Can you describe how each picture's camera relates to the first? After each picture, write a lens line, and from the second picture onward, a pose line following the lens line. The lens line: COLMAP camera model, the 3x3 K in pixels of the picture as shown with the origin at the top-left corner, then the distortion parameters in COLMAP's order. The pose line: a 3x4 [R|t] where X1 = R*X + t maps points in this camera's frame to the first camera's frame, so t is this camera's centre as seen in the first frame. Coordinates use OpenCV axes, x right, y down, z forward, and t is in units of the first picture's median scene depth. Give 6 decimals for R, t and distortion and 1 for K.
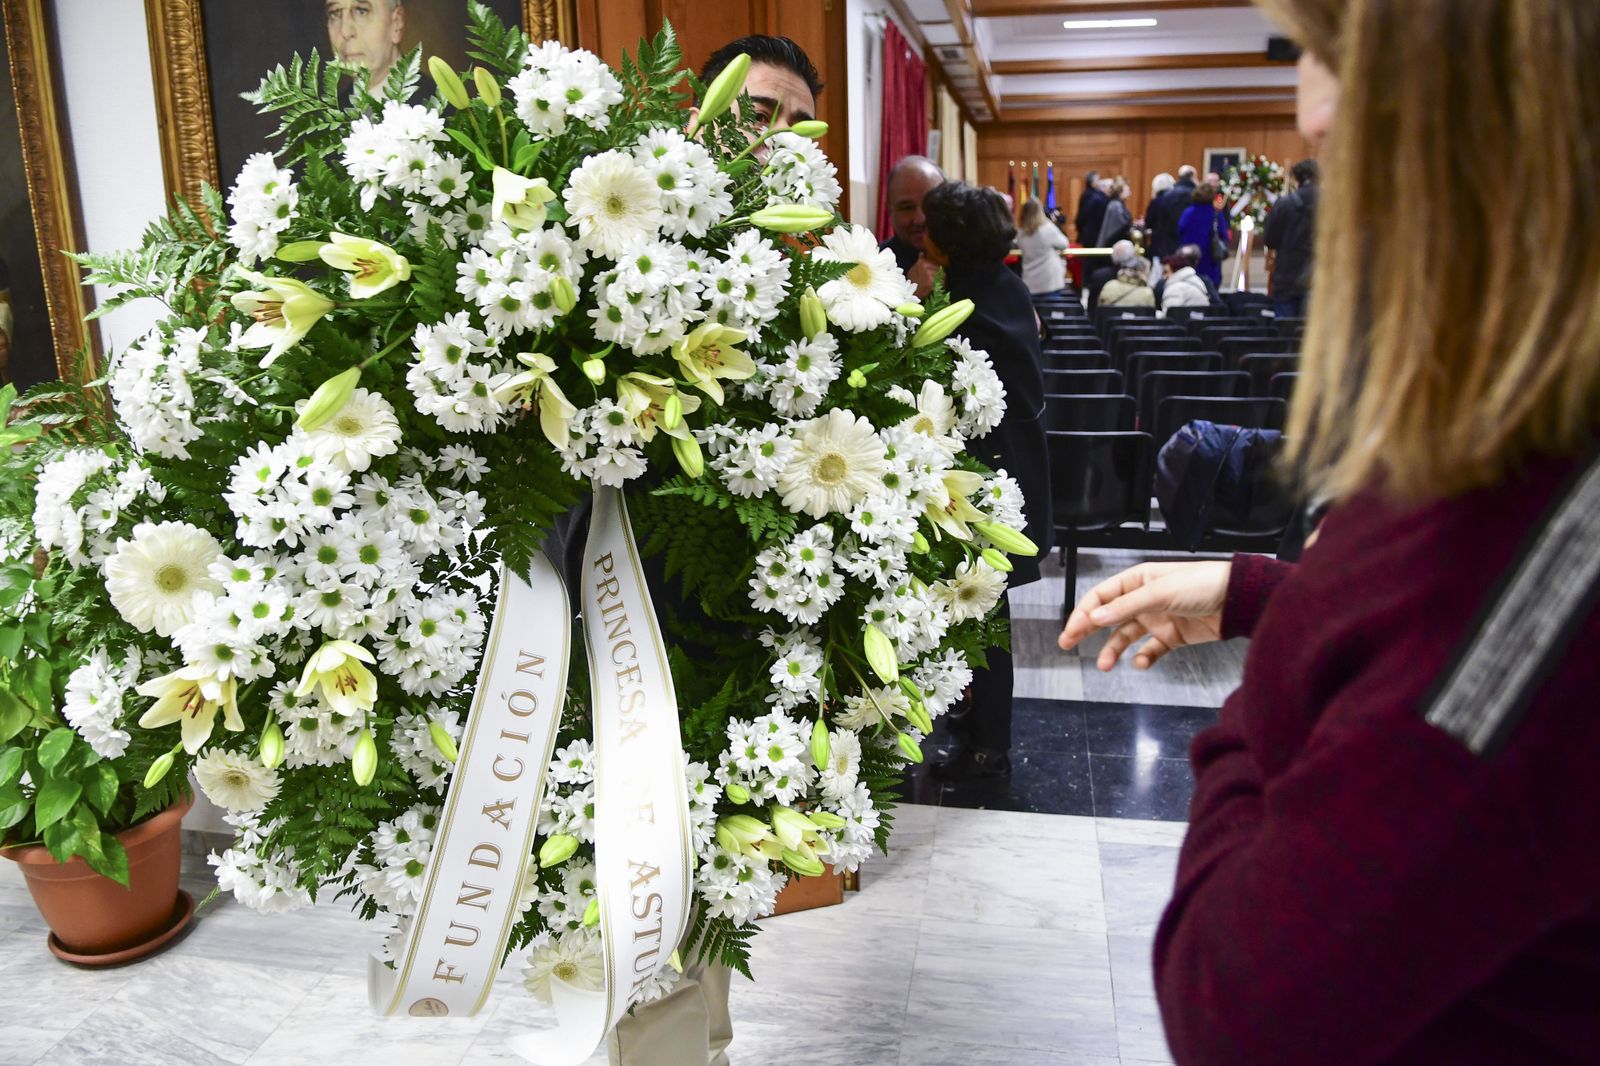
lens RADIAL K [[1253.5, 0, 801.1], [0, 1253.5, 495.1], [0, 0, 1]] dist [-0.008827, -0.016351]
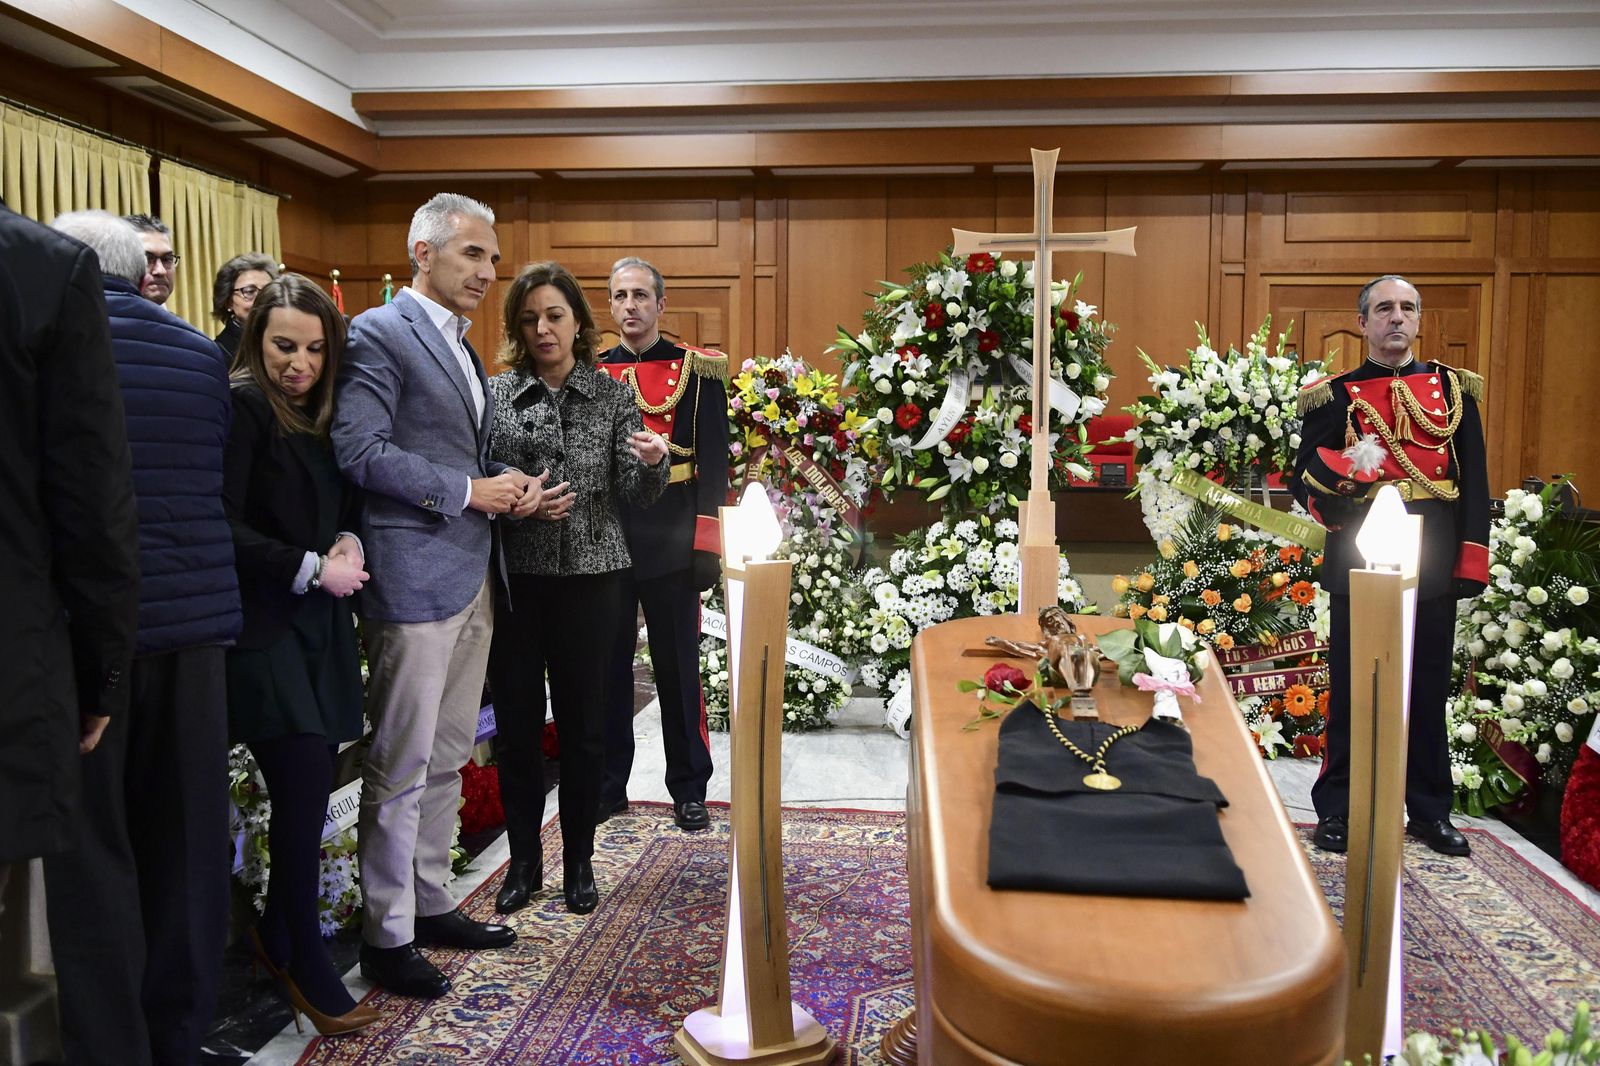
lens RADIAL K [[1356.4, 0, 800.1], [0, 1356.4, 559.1], [0, 0, 1]] dist [-0.002777, -0.014023]
pose [[0.999271, 0.020435, 0.032254, 0.269178], [-0.017098, 0.994786, -0.100545, -0.146653], [-0.034141, 0.099920, 0.994410, 0.608190]]
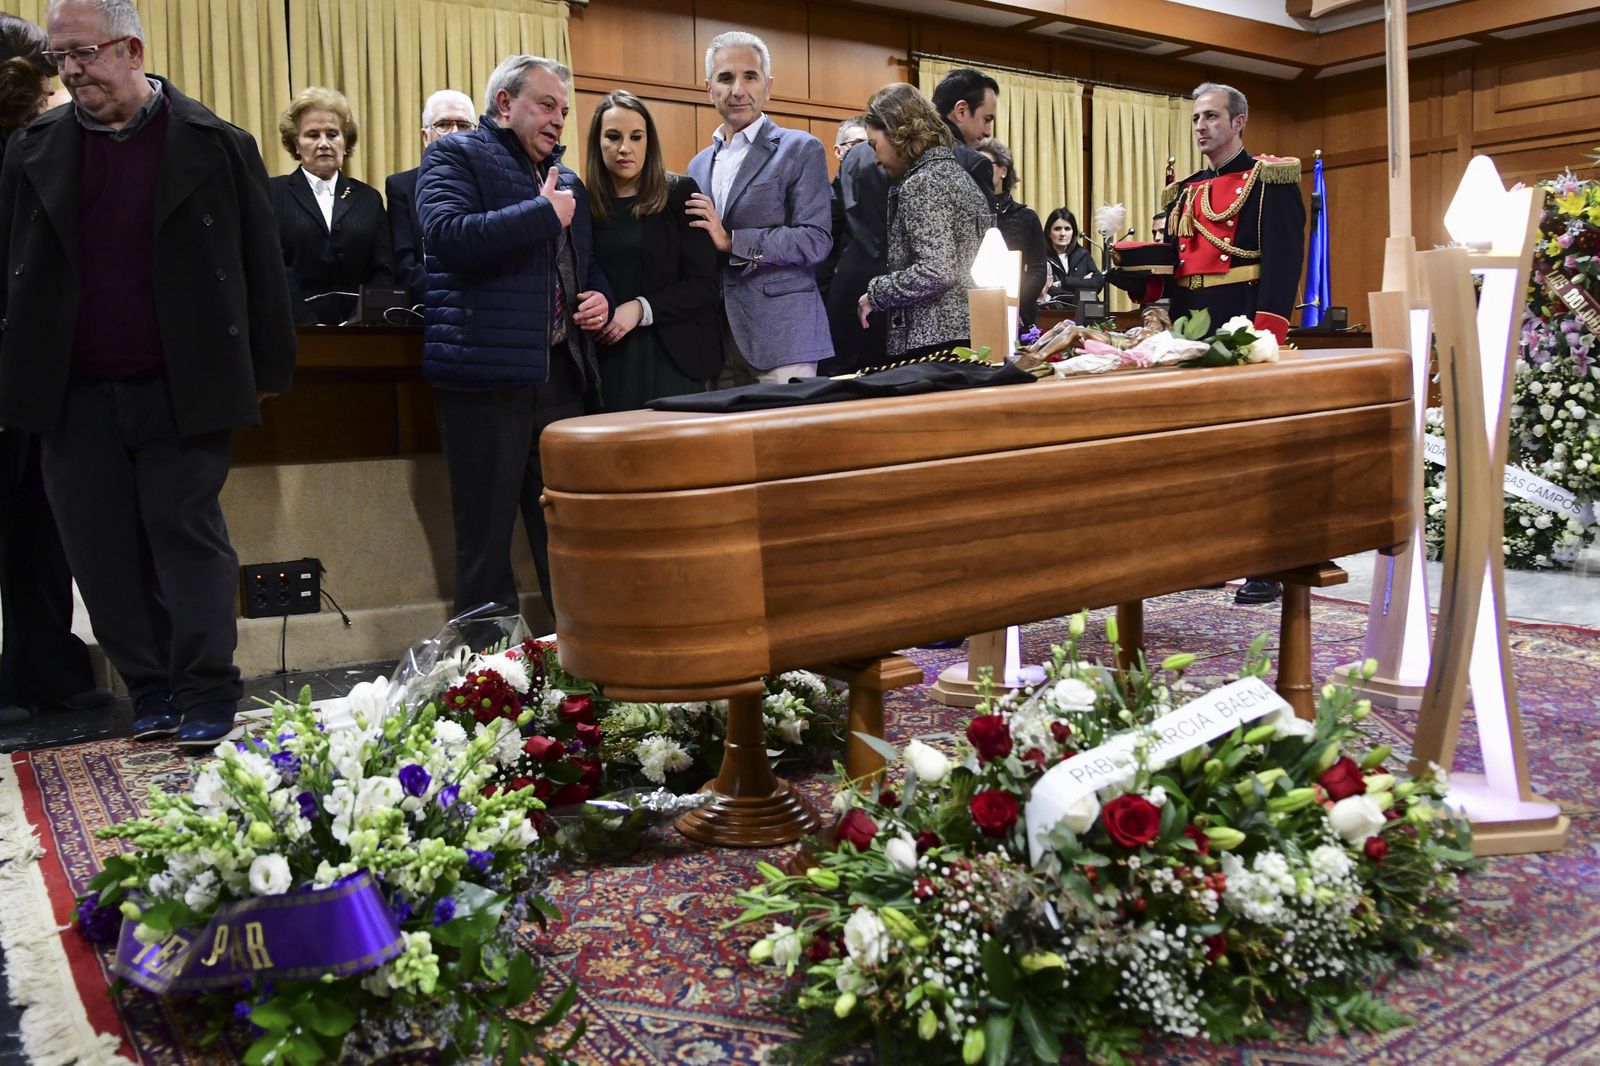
lens RADIAL K [[1253.5, 0, 801.1], [0, 1253.5, 495.1], [0, 0, 1]] dist [-0.008827, -0.016351]
pose [[0.681052, 0.083567, -0.727451, 0.346790], [-0.137151, 0.990442, -0.014625, -0.132945], [0.719276, 0.109731, 0.686004, 0.617904]]
